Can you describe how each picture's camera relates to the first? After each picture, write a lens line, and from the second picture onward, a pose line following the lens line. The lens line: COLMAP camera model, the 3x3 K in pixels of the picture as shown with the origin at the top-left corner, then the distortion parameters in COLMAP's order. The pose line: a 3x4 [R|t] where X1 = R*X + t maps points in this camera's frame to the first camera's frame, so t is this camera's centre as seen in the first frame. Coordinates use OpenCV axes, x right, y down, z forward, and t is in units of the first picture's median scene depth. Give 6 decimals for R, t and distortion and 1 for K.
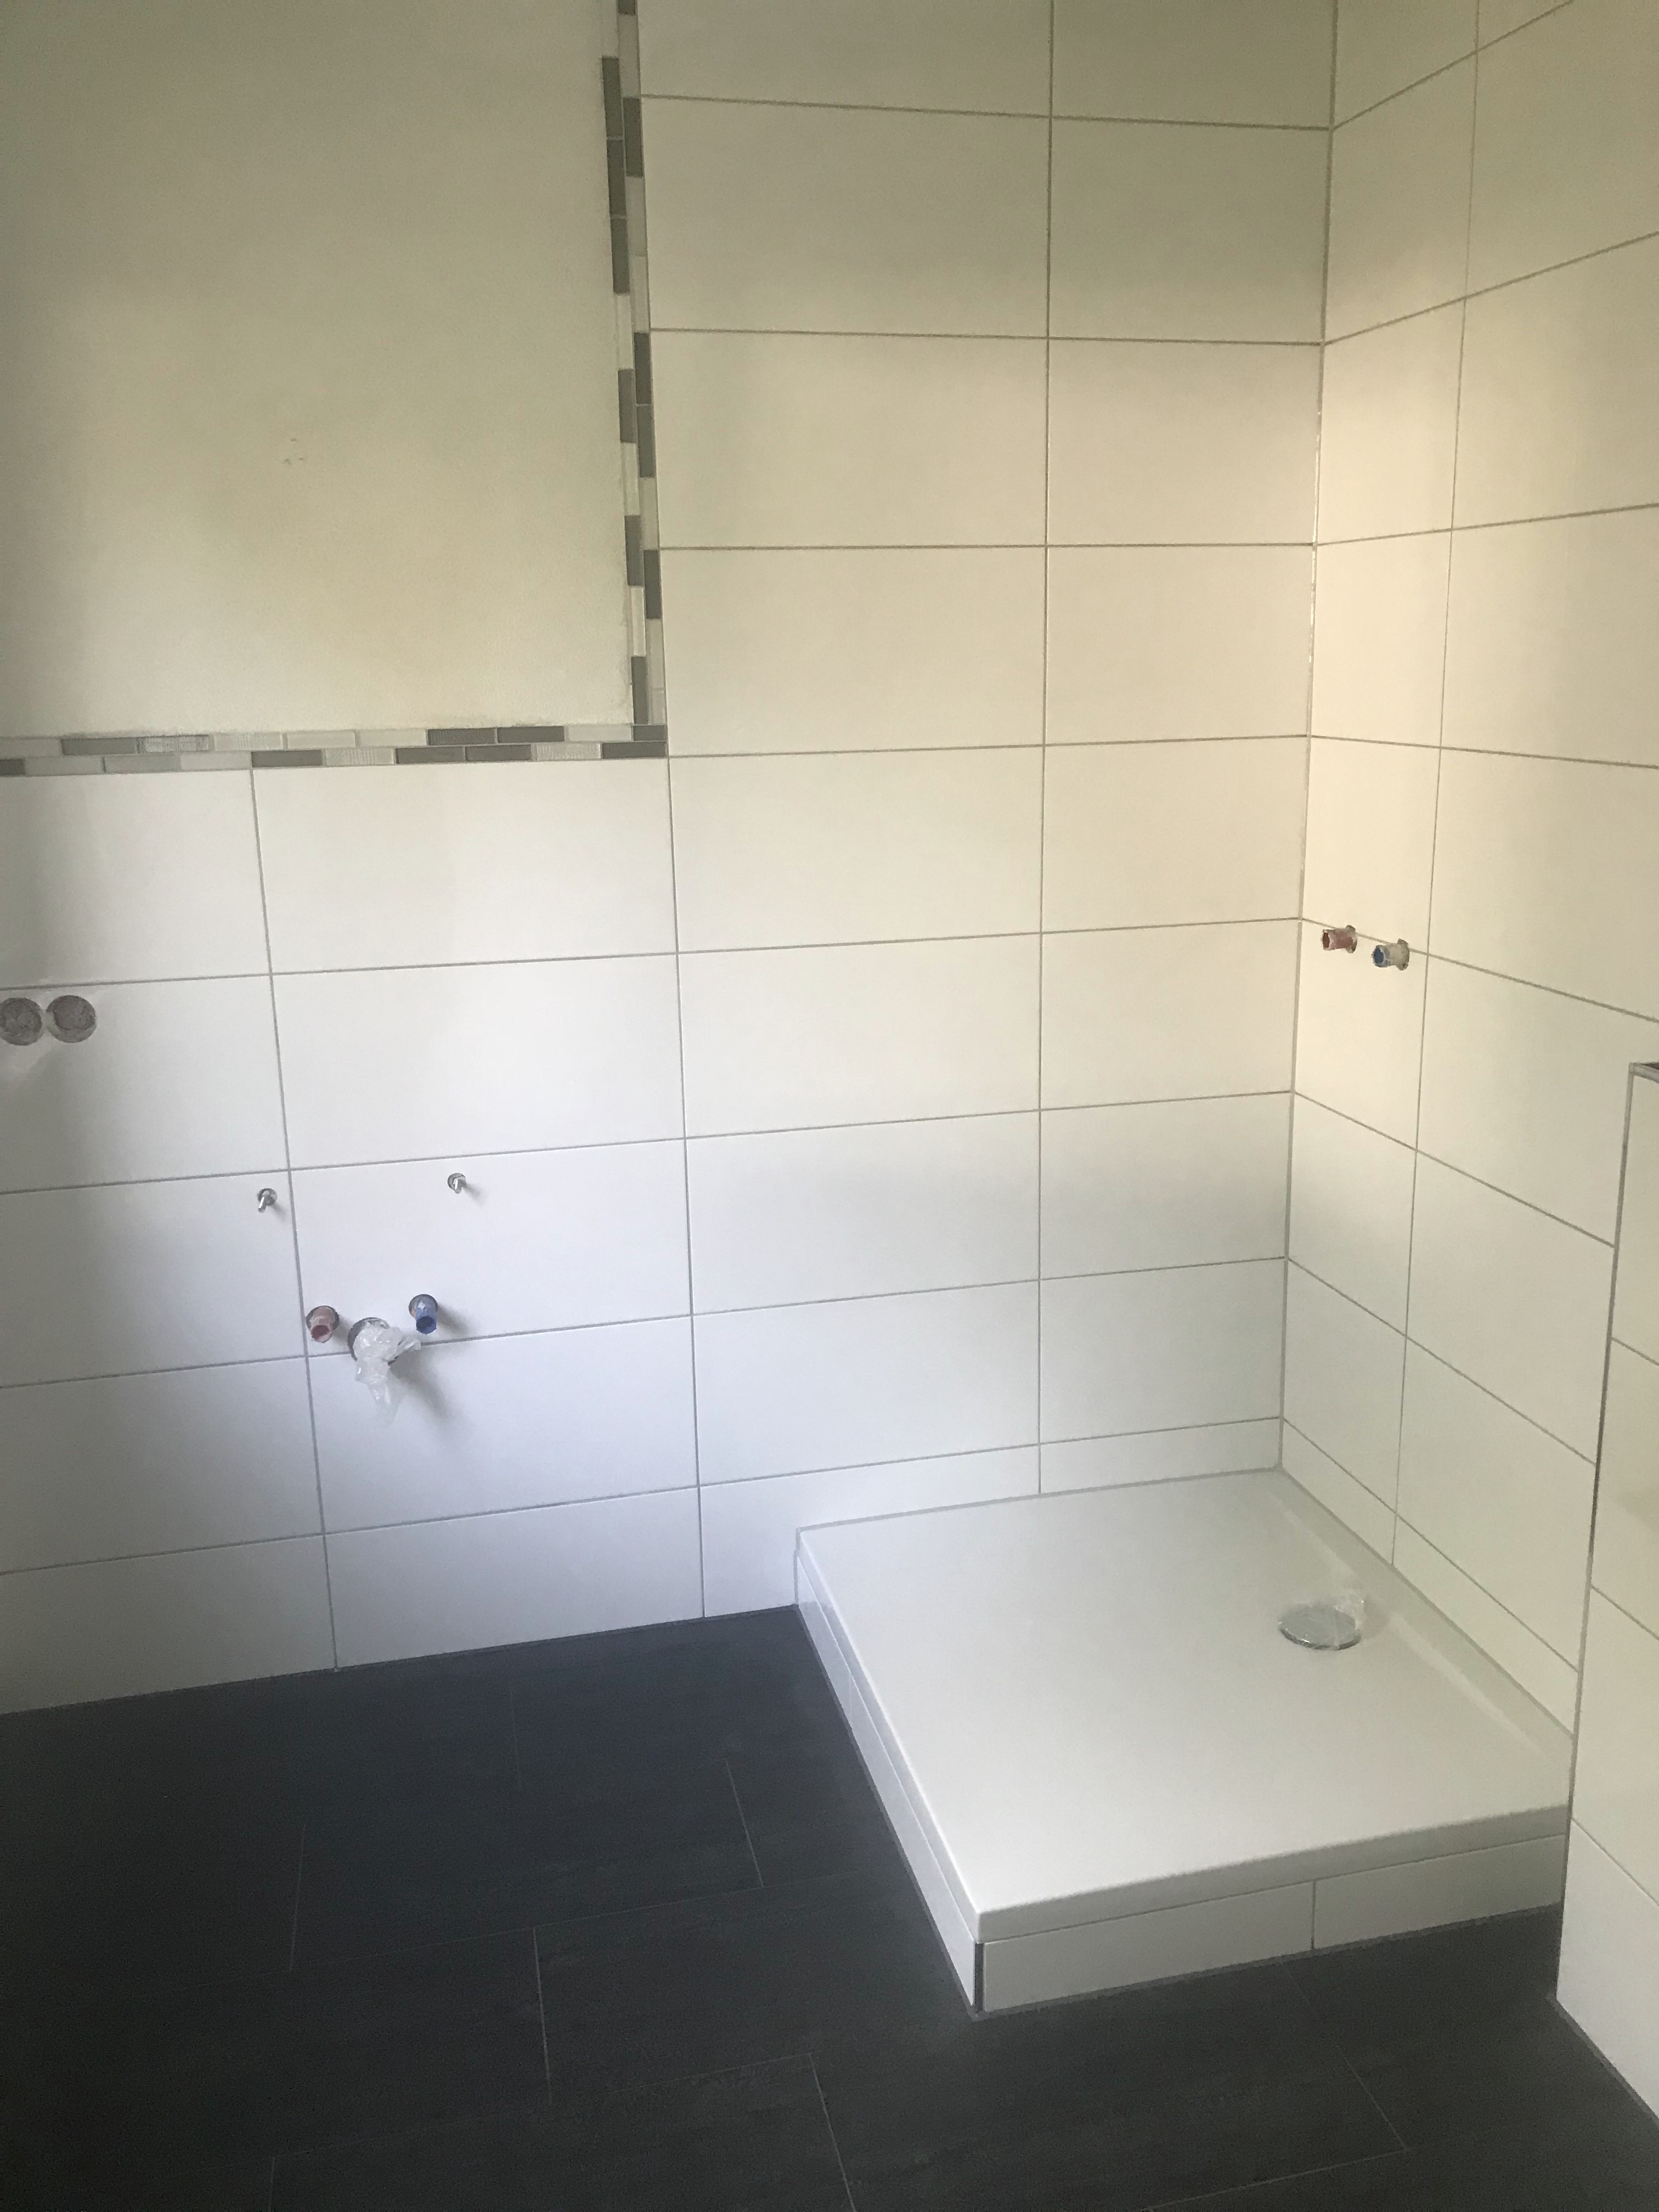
lens RADIAL K [[1878.2, 0, 761.2], [0, 1878.2, 1110.7], [0, 0, 1]] dist [0.024254, 0.003653]
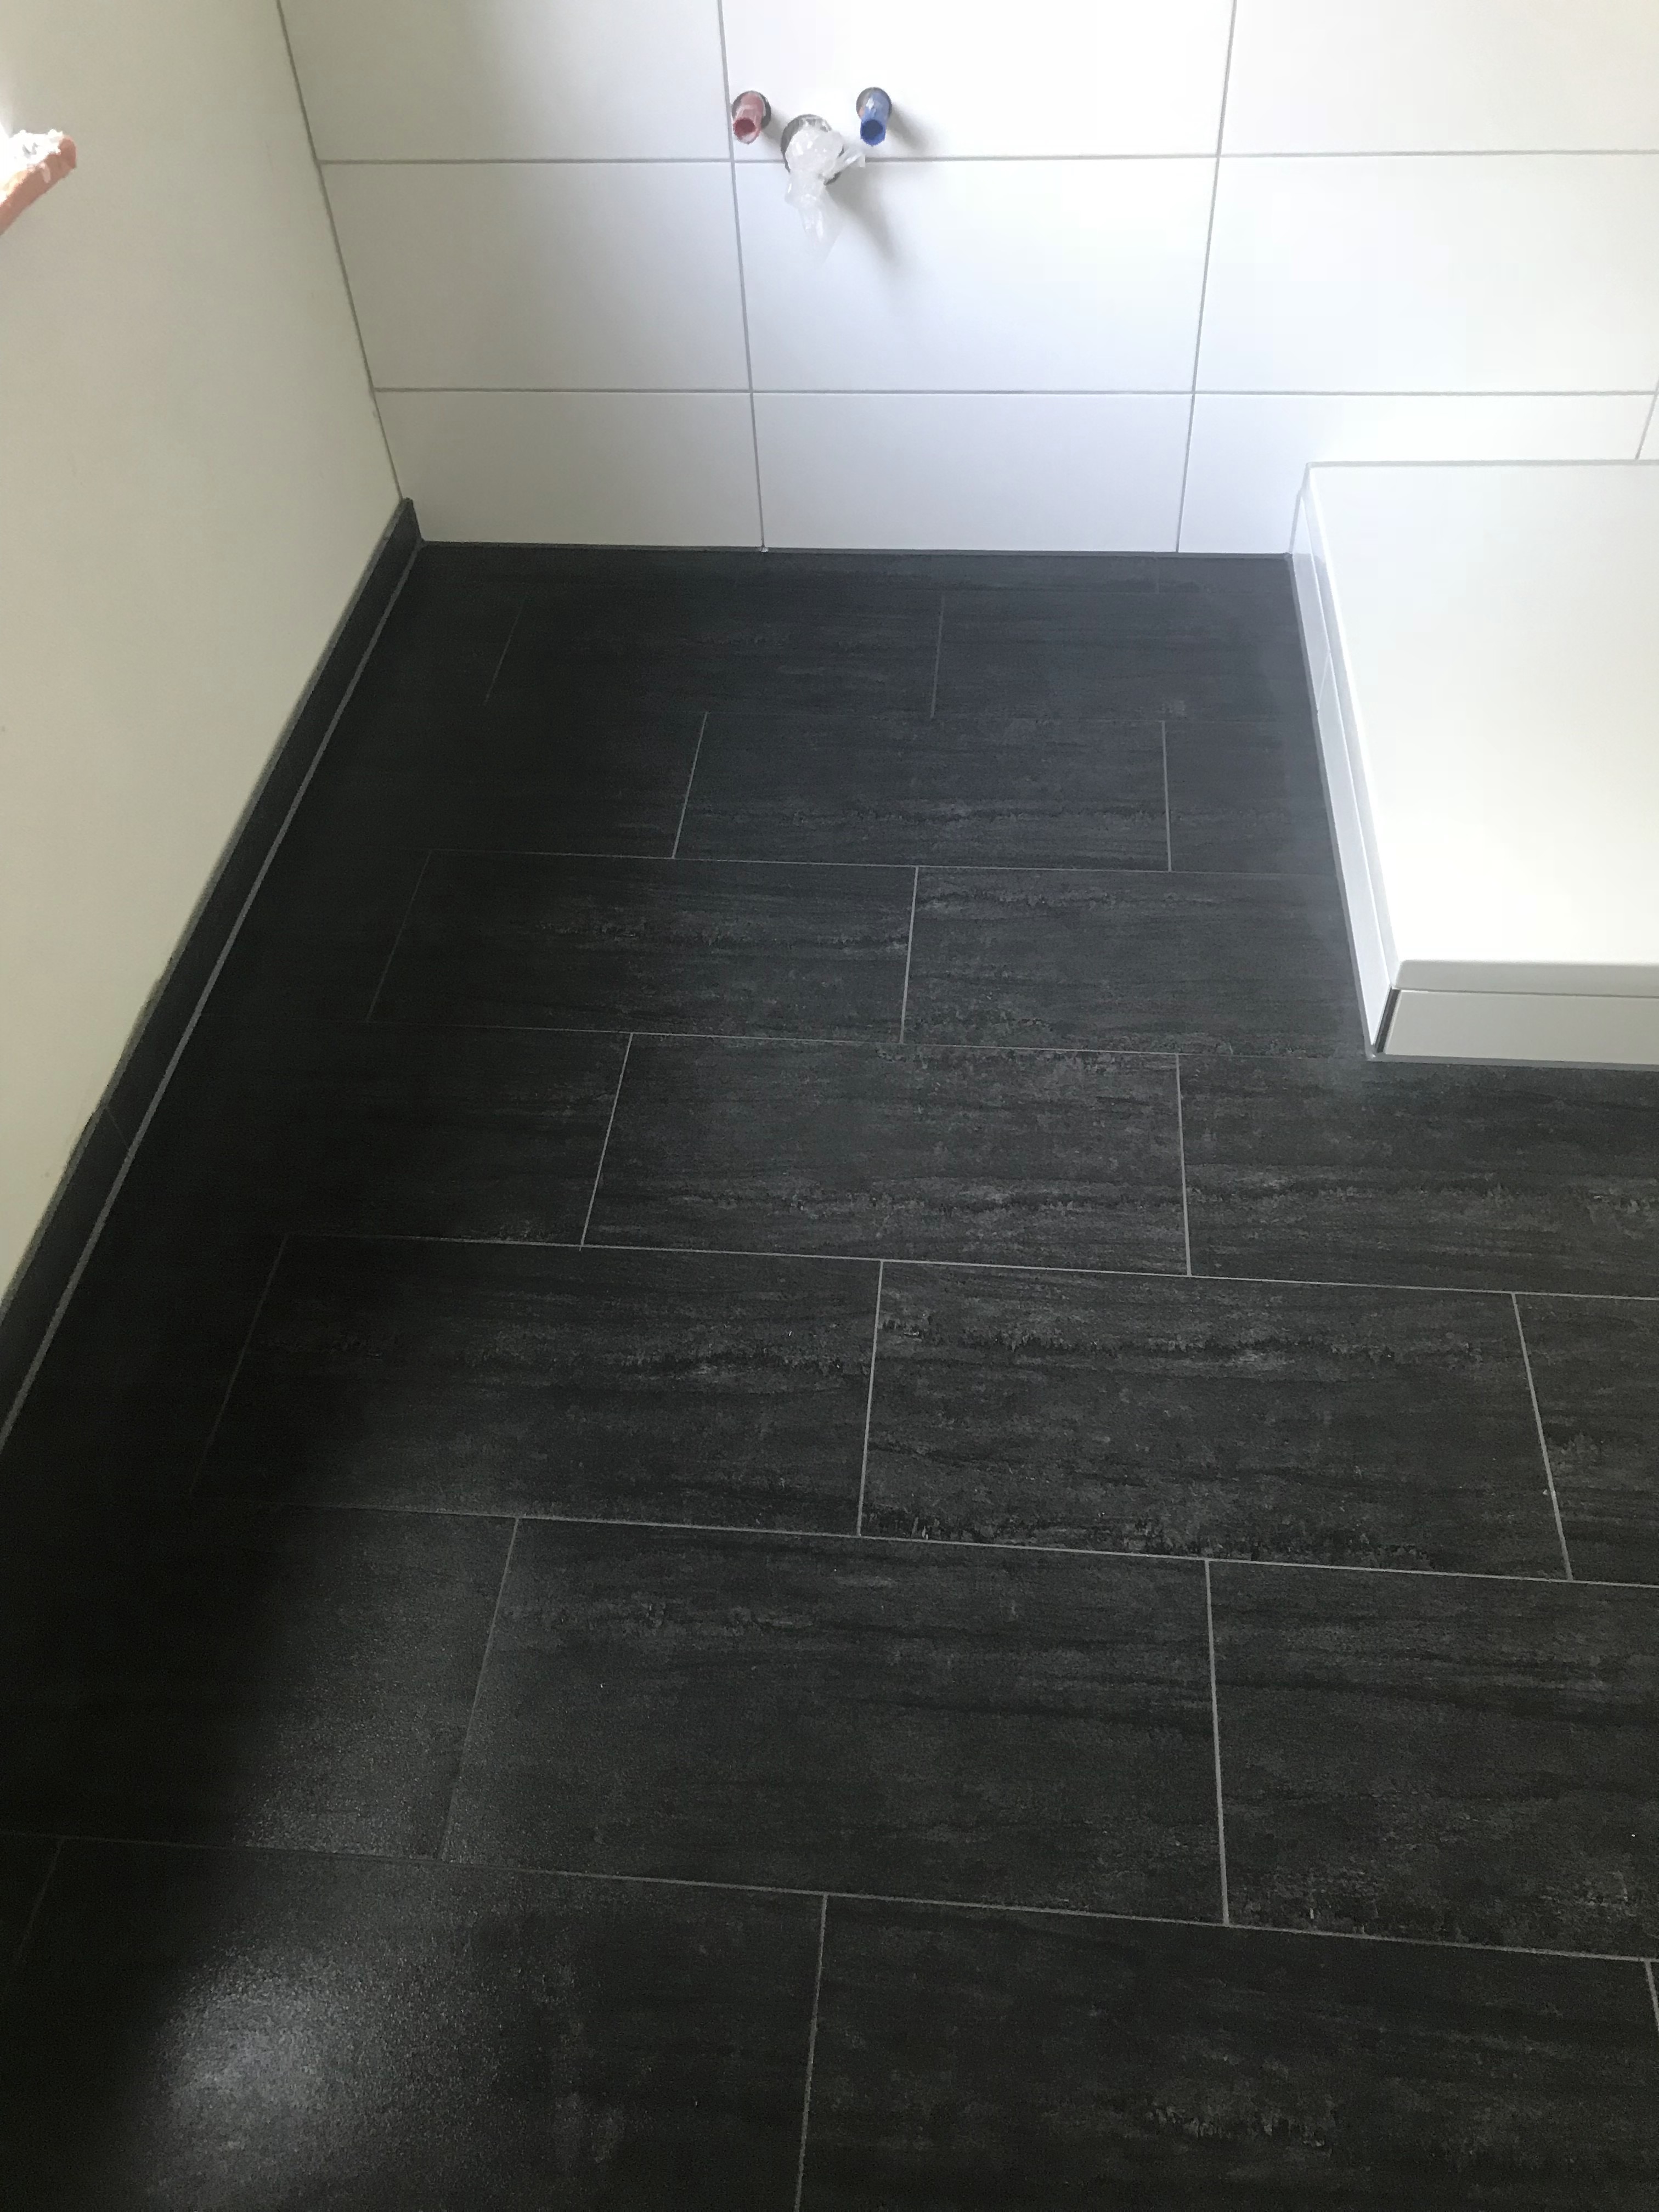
lens RADIAL K [[1793.7, 0, 833.9], [0, 1793.7, 1067.0], [0, 0, 1]] dist [0.005613, 0.005890]
pose [[0.958915, 0.204259, -0.196874, 0.030213], [-0.062953, 0.829877, 0.554384, 0.023794], [0.276619, -0.519213, 0.808641, 0.194358]]
